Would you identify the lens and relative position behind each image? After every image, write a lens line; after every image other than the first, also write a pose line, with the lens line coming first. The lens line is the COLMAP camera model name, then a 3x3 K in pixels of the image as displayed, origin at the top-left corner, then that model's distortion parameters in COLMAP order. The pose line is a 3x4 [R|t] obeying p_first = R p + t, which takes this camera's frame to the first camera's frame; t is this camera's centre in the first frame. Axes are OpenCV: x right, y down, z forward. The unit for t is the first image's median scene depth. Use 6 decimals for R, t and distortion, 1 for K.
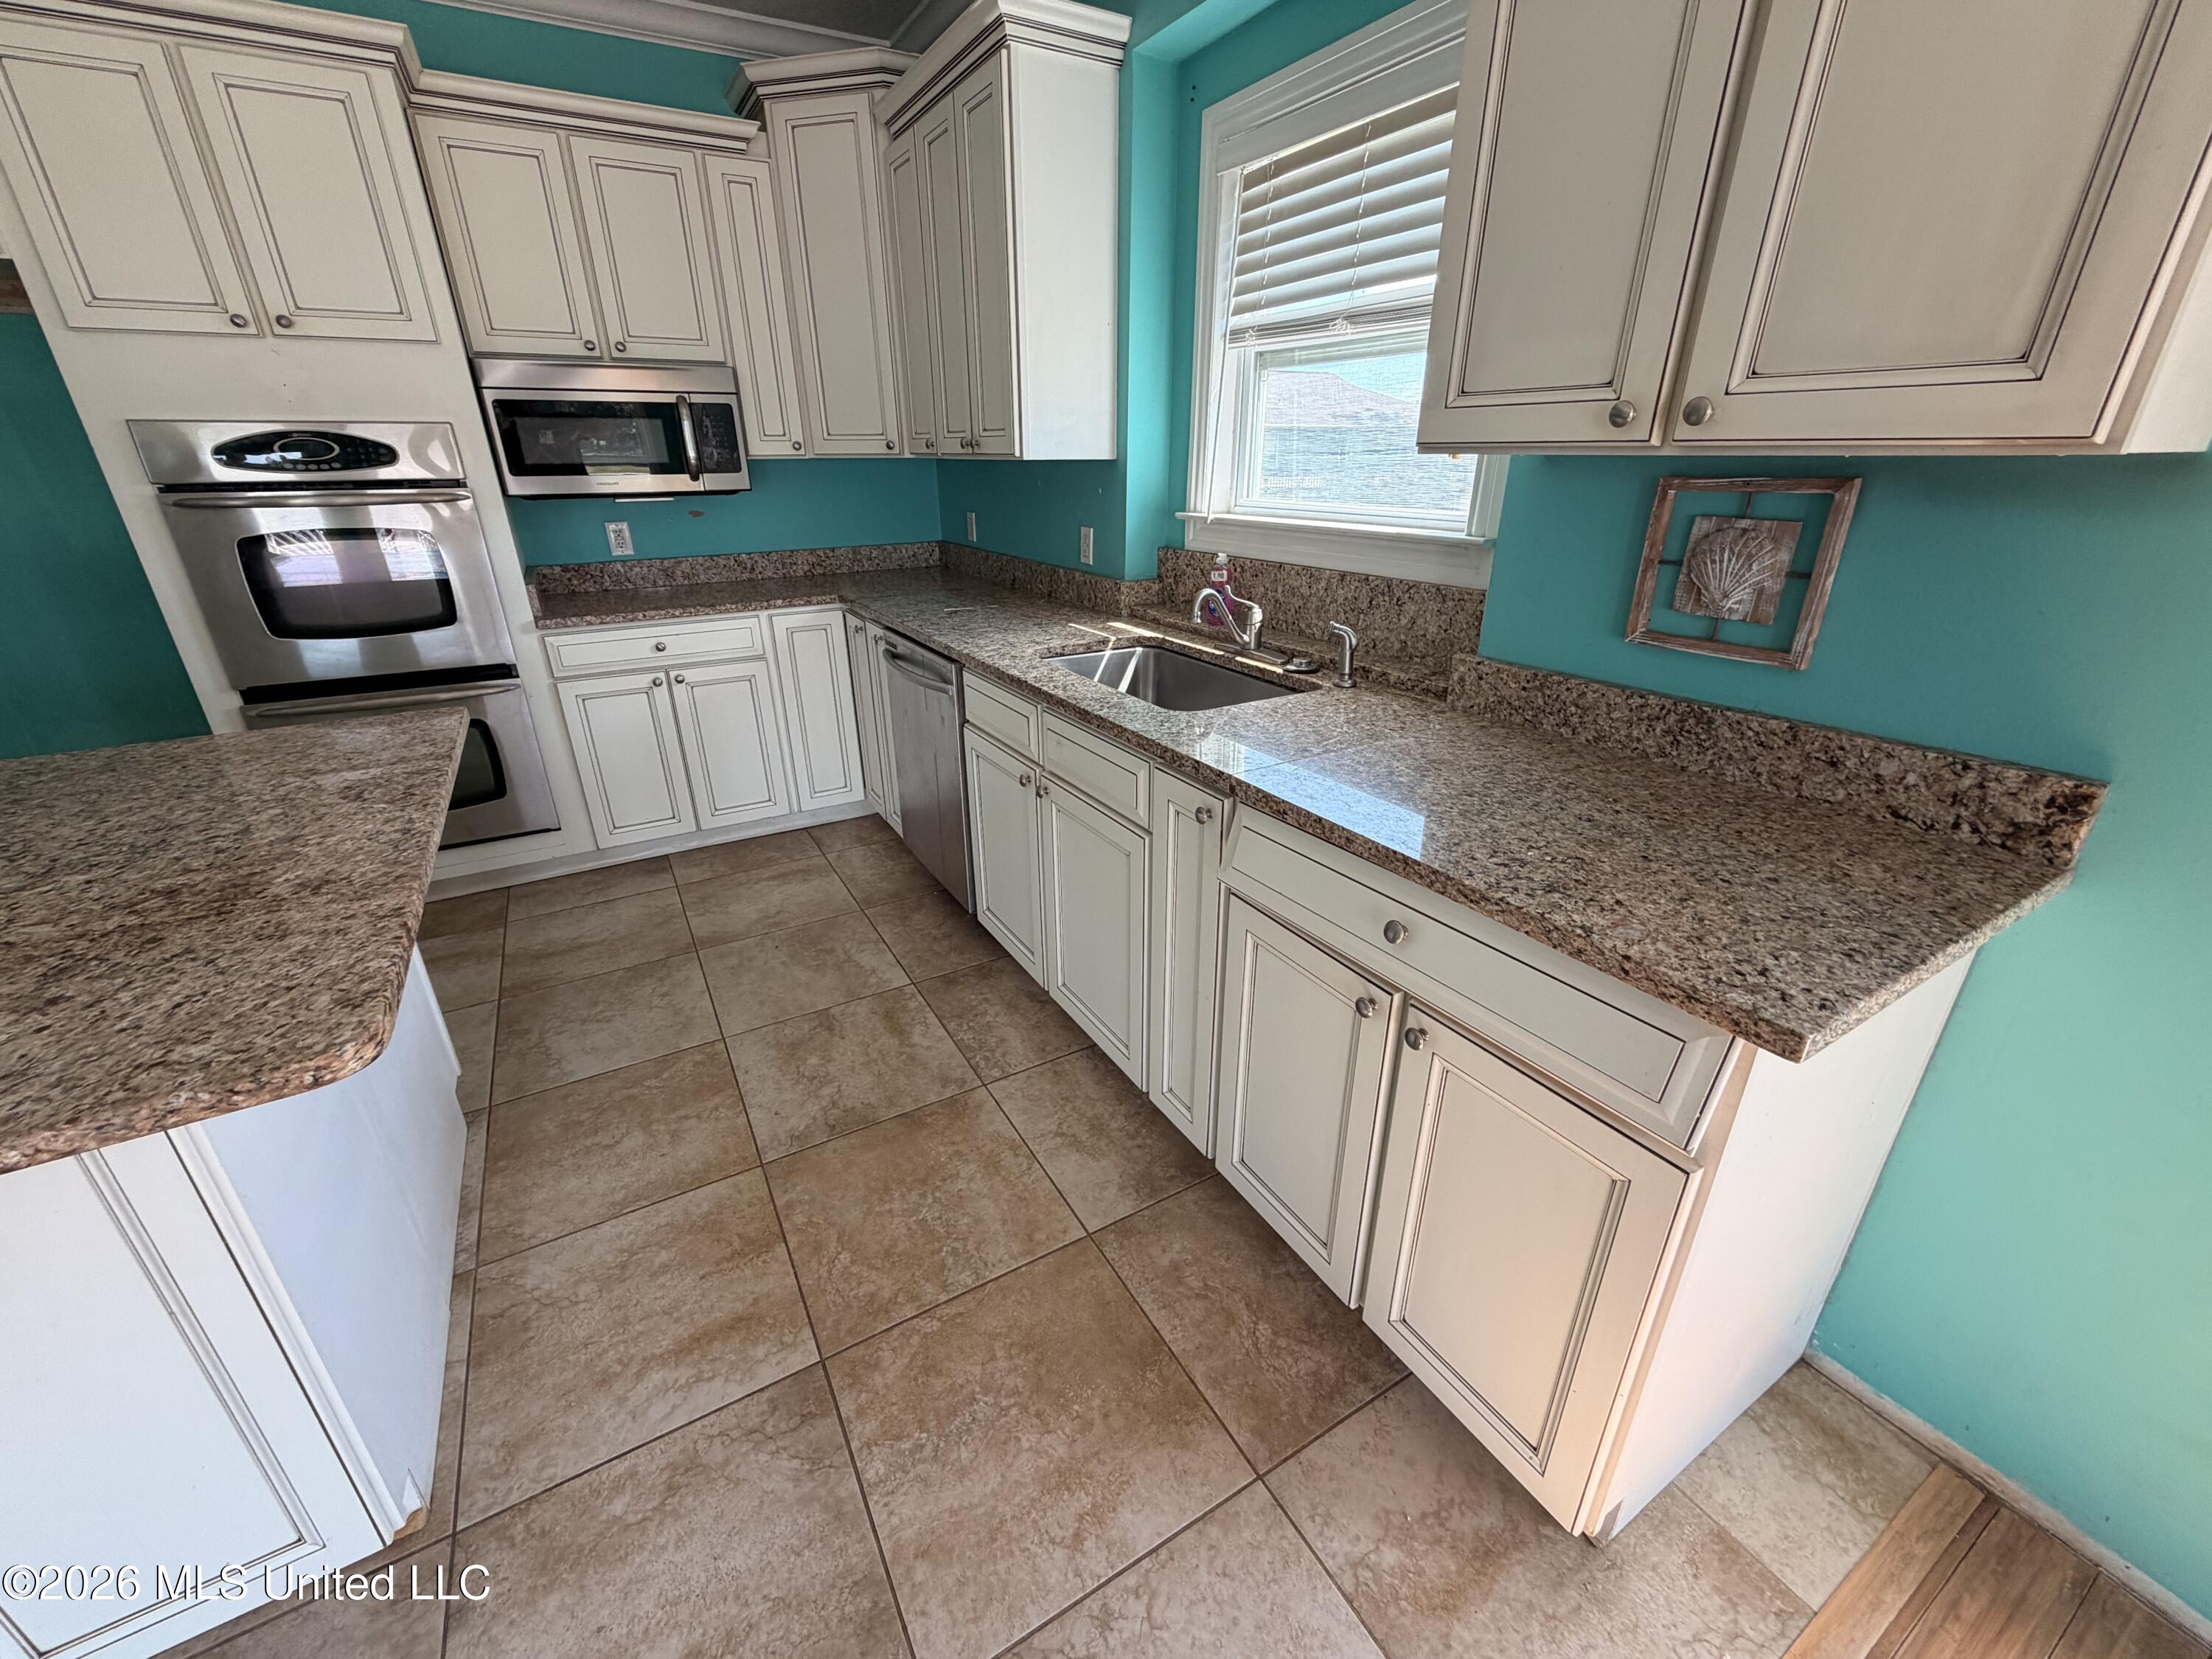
lens RADIAL K [[882.2, 0, 1100.7], [0, 882.2, 824.8], [0, 0, 1]] dist [-0.003121, 0.000560]
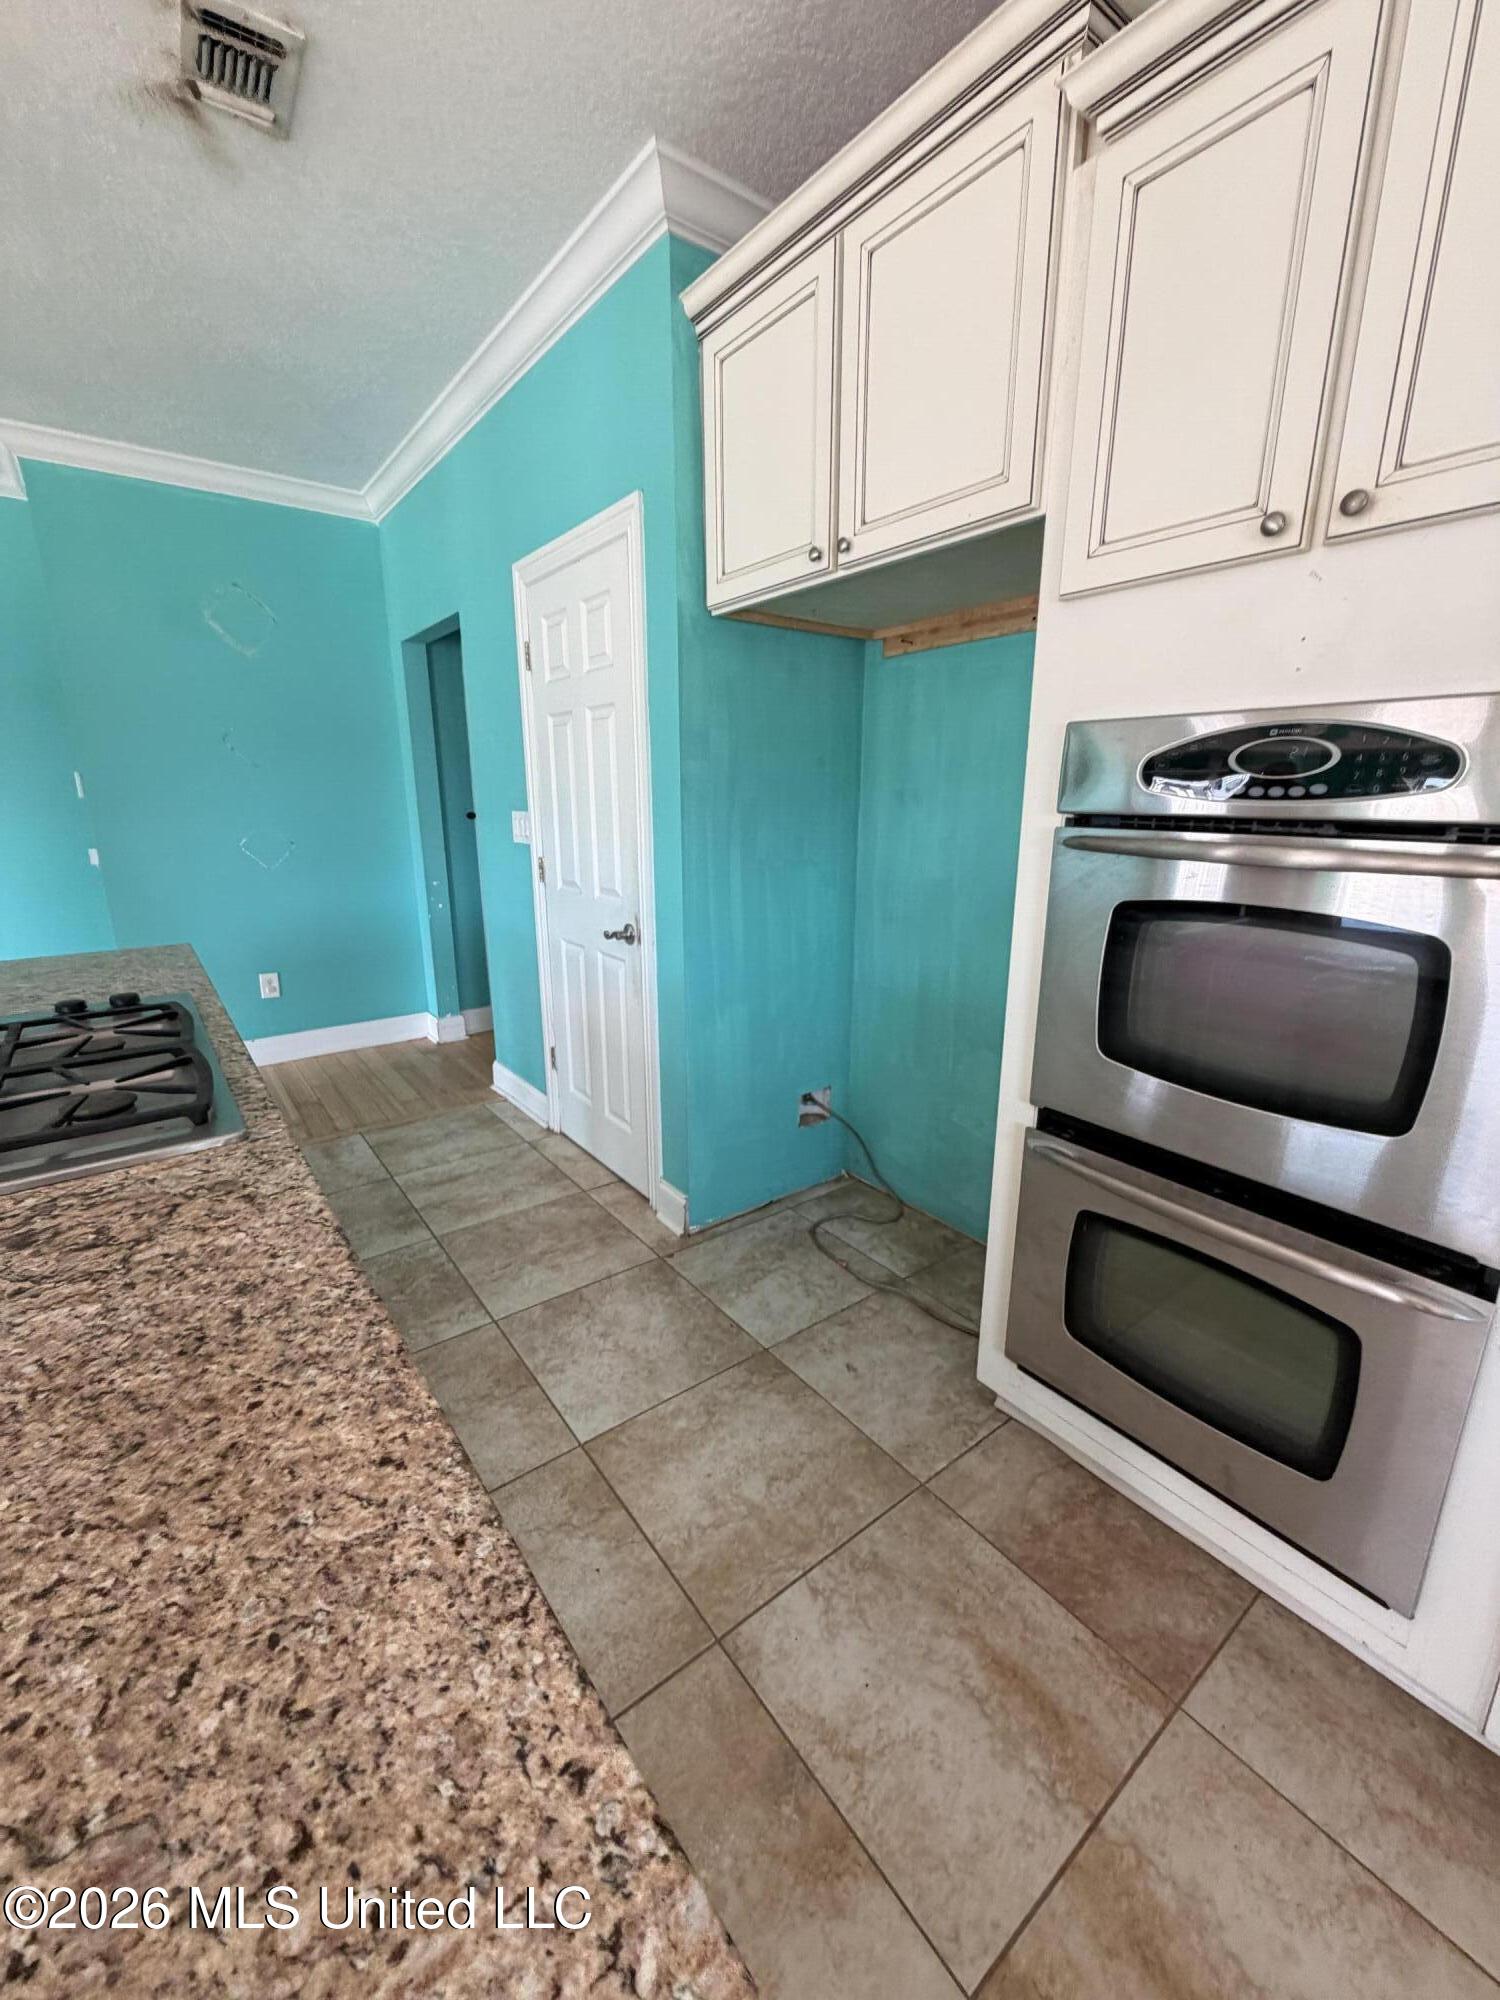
lens RADIAL K [[797.6, 0, 750.6], [0, 797.6, 1003.3], [0, 0, 1]] dist [-0.003121, 0.000560]
pose [[0.125640, 0.258239, -0.957876, -0.458477], [-0.384585, 0.902705, 0.192920, -0.267917], [0.914499, 0.344146, 0.212731, 0.665459]]
